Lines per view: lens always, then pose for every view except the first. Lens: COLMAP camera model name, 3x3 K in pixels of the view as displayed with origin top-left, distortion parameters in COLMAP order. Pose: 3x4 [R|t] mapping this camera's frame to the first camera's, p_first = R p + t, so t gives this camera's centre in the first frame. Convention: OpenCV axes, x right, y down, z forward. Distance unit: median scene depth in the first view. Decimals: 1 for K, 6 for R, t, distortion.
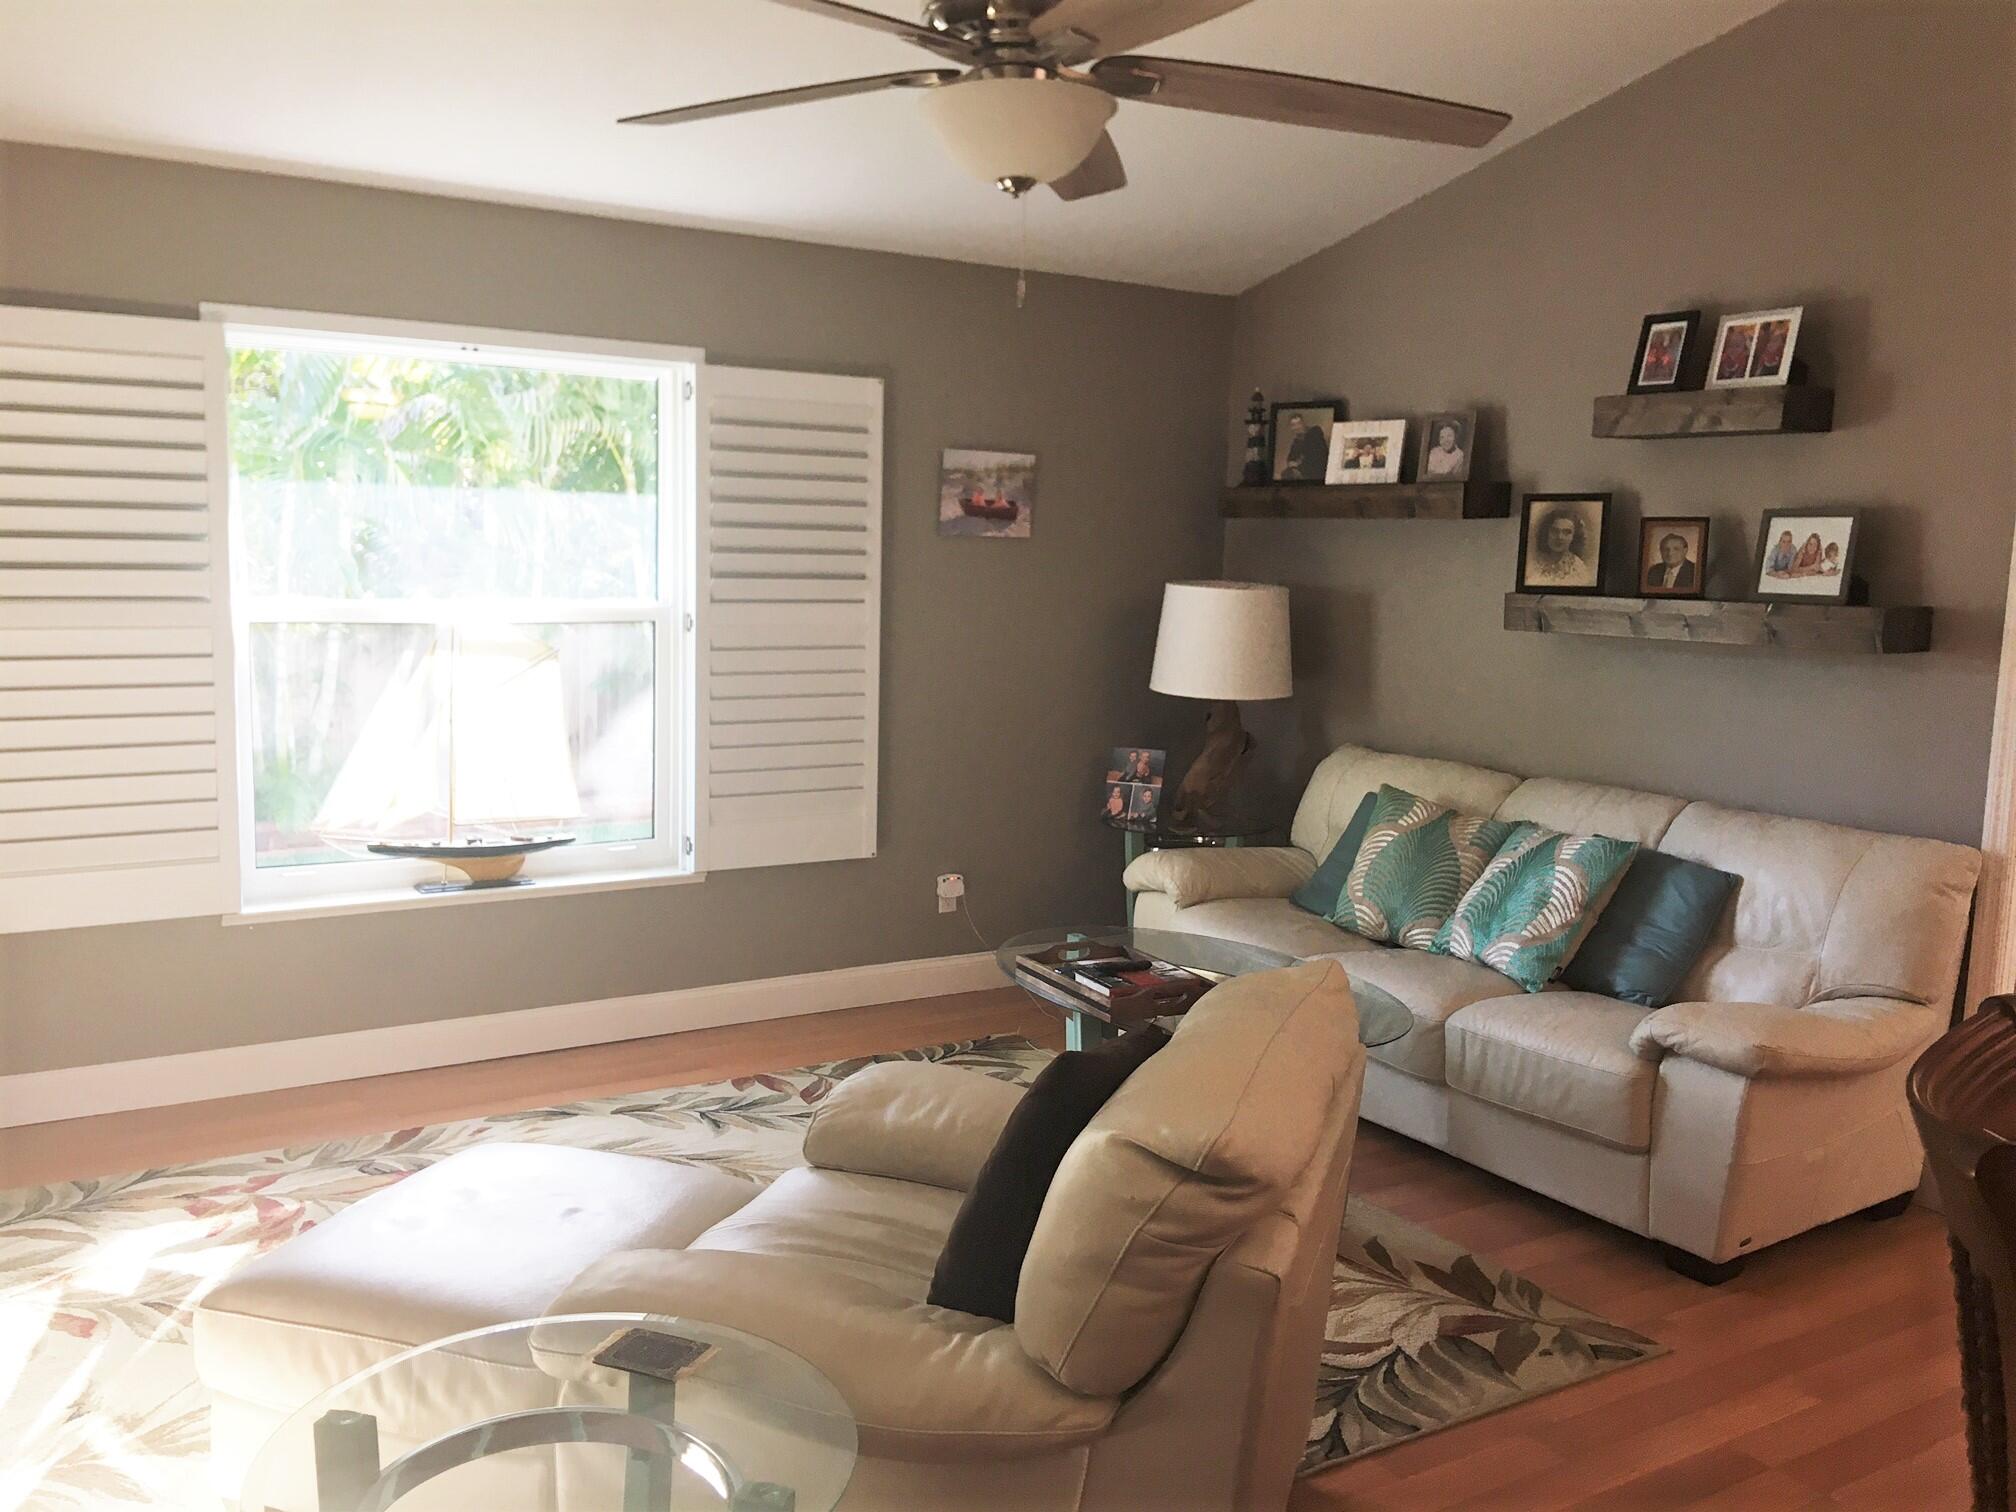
lens RADIAL K [[1686.9, 0, 997.4], [0, 1686.9, 755.1], [0, 0, 1]] dist [0.082959, -0.132815]
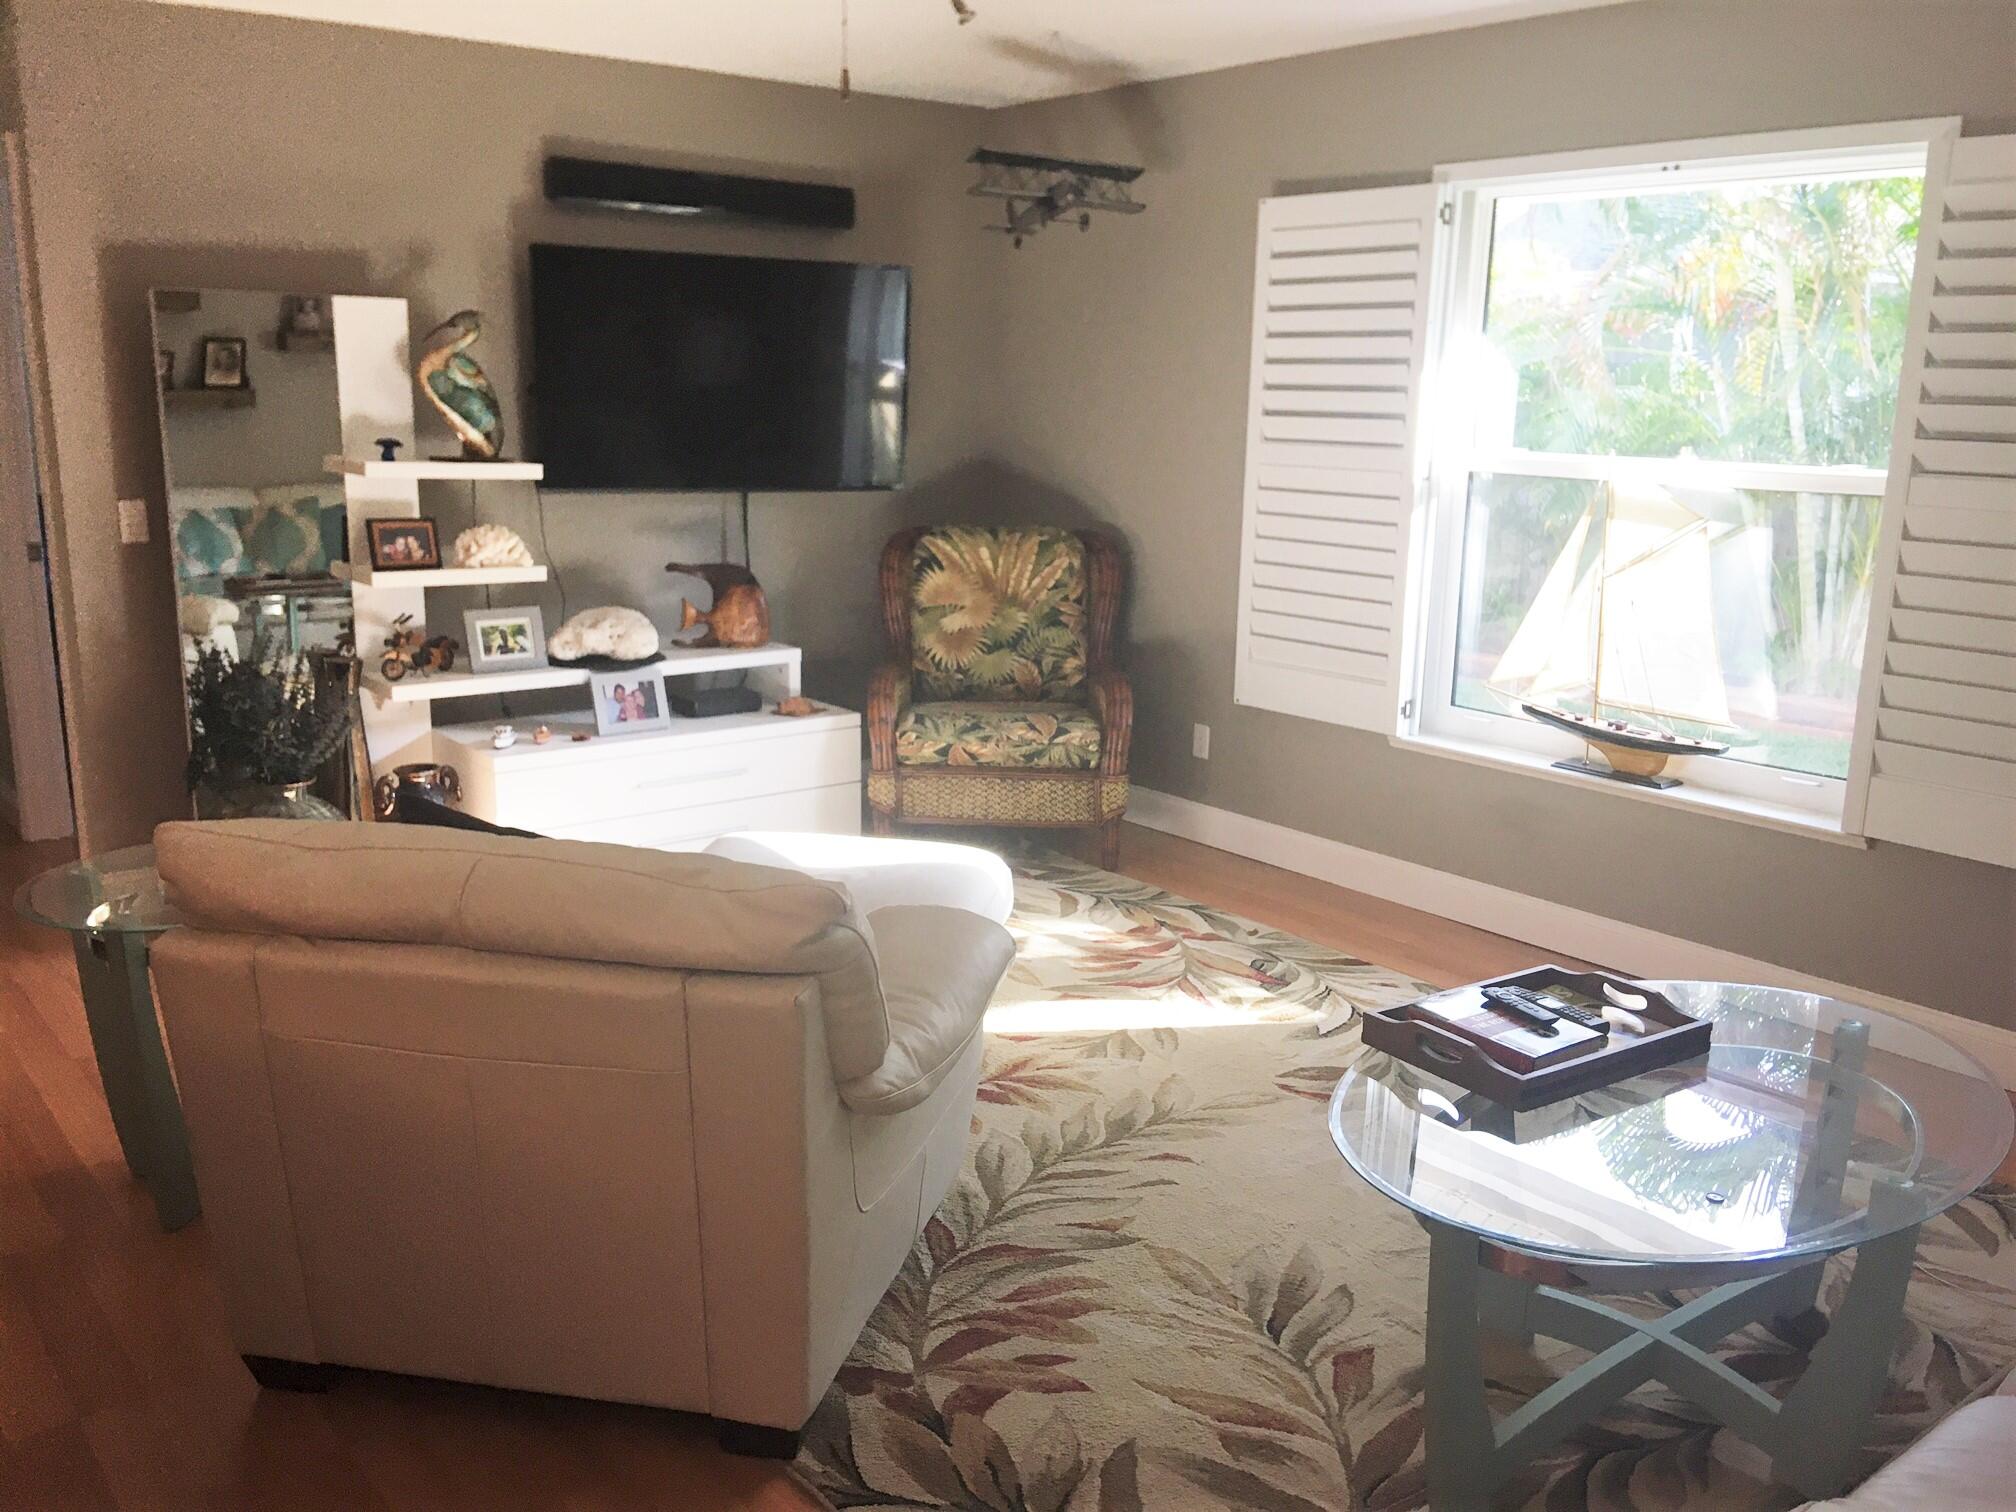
lens RADIAL K [[1686.9, 0, 997.4], [0, 1686.9, 755.1], [0, 0, 1]] dist [0.082959, -0.132815]
pose [[0.126610, 0.196827, -0.972229, 0.610503], [-0.139303, 0.973932, 0.179031, -0.057734], [0.982122, 0.112768, 0.150728, 0.610171]]
